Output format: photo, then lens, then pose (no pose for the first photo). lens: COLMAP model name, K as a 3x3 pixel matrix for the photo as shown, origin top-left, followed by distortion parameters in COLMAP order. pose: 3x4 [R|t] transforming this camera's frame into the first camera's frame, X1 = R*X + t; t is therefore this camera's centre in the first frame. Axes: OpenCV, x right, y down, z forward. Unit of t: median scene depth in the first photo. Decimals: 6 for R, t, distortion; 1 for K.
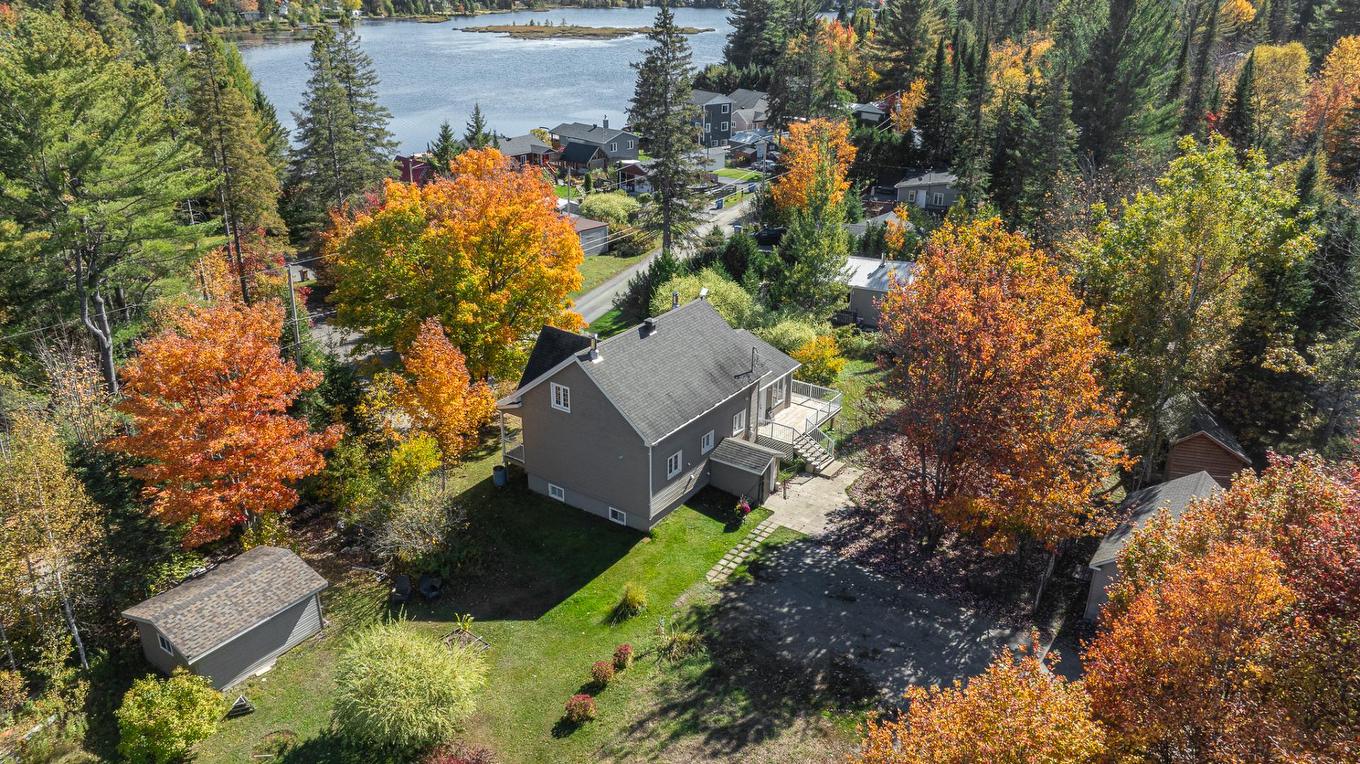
lens RADIAL K [[953.2, 0, 682.8], [0, 953.2, 371.2], [0, 0, 1]] dist [-0.030681, 0.019191]
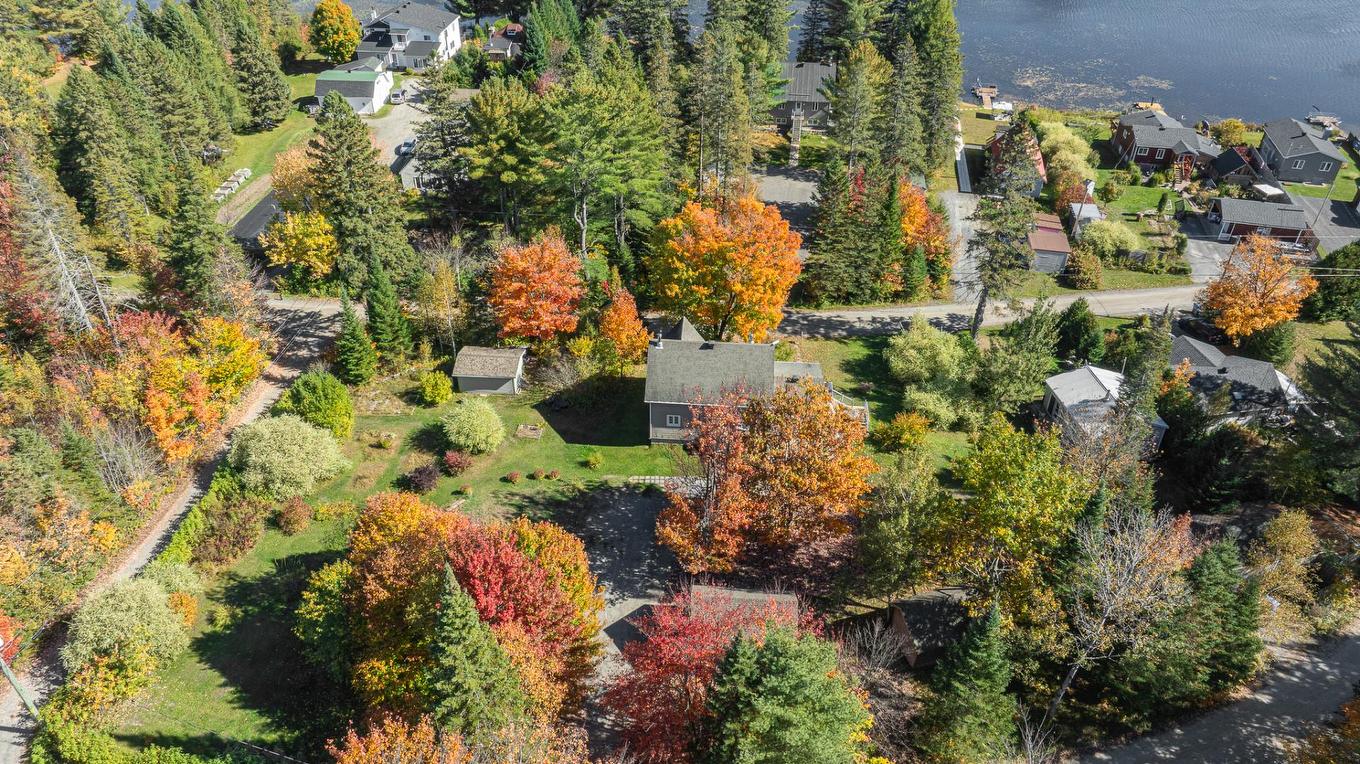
lens RADIAL K [[953.2, 0, 680.6], [0, 953.2, 379.0], [0, 0, 1]] dist [-0.030681, 0.019191]
pose [[0.515049, 0.492804, -0.701334, 1.148454], [-0.337306, 0.868717, 0.362706, -0.587594], [0.788004, 0.049753, 0.613657, -0.071567]]
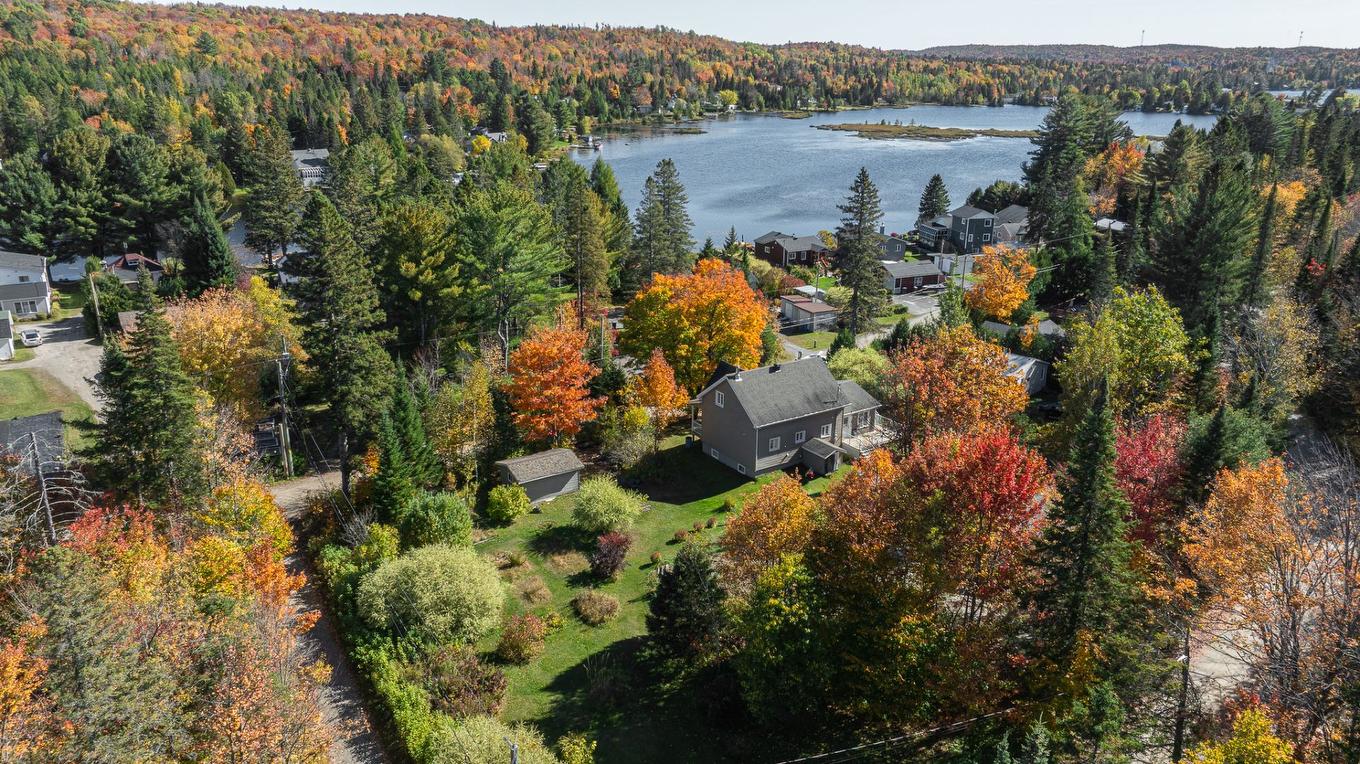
lens RADIAL K [[953.2, 0, 686.9], [0, 953.2, 382.1], [0, 0, 1]] dist [-0.030681, 0.019191]
pose [[0.932301, 0.117515, -0.342061, 0.418333], [-0.141546, 0.988859, -0.046067, 0.085480], [0.332837, 0.091365, 0.938548, -0.712165]]
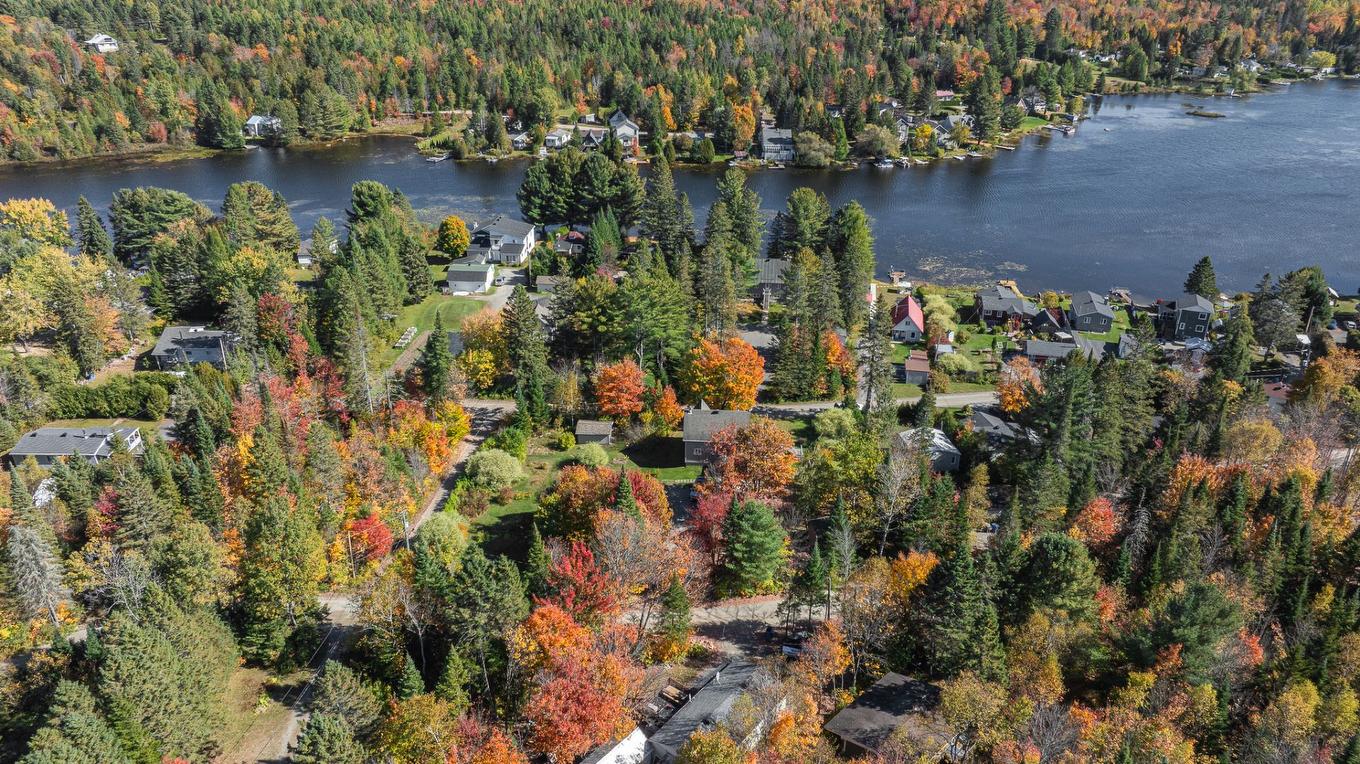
lens RADIAL K [[953.2, 0, 680.6], [0, 953.2, 380.4], [0, 0, 1]] dist [-0.030681, 0.019191]
pose [[0.526724, 0.362075, -0.769067, 2.342491], [-0.332997, 0.920324, 0.205221, -0.766229], [0.782096, 0.148003, 0.605327, -1.065404]]
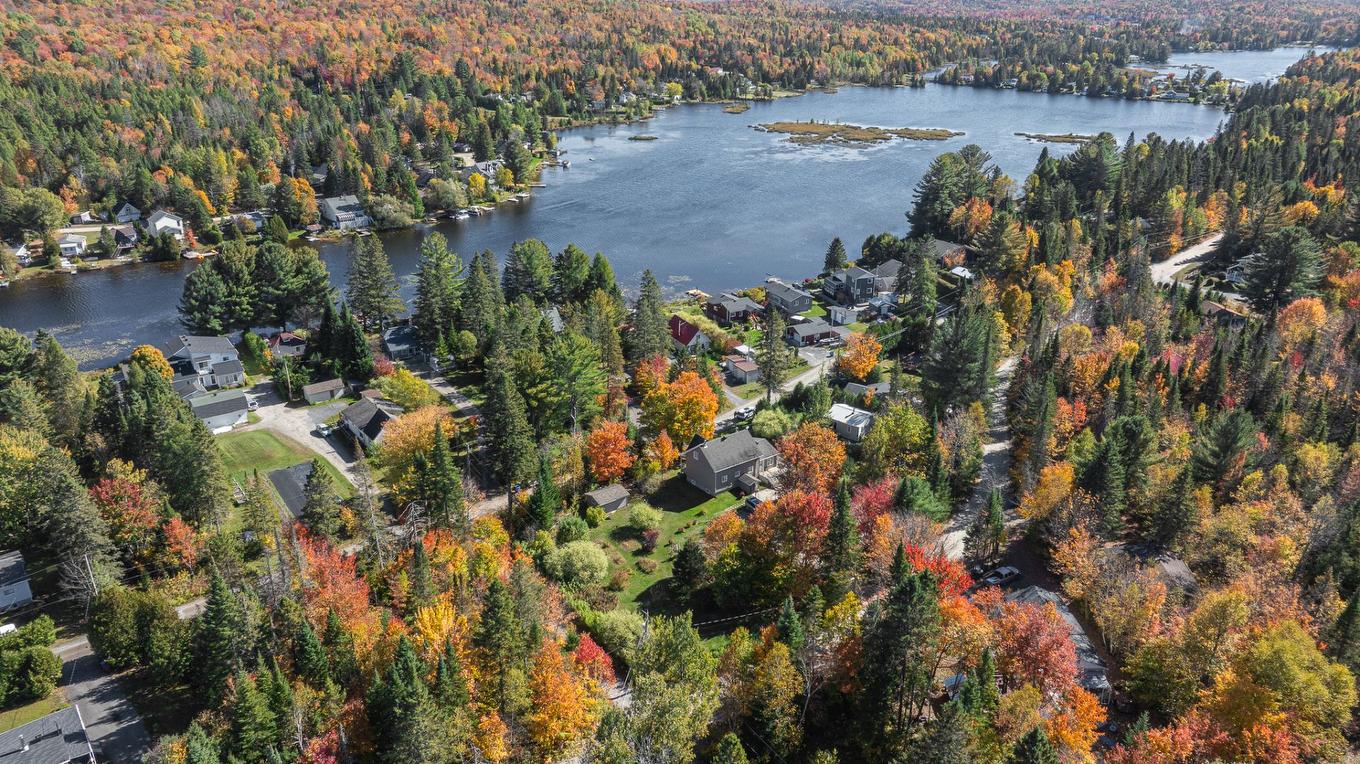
lens RADIAL K [[953.2, 0, 688.3], [0, 953.2, 377.1], [0, 0, 1]] dist [-0.030681, 0.019191]
pose [[0.953002, 0.113738, -0.280803, 0.780322], [-0.117759, 0.993039, 0.002570, -0.259440], [0.279140, 0.030618, 0.959762, -2.341653]]
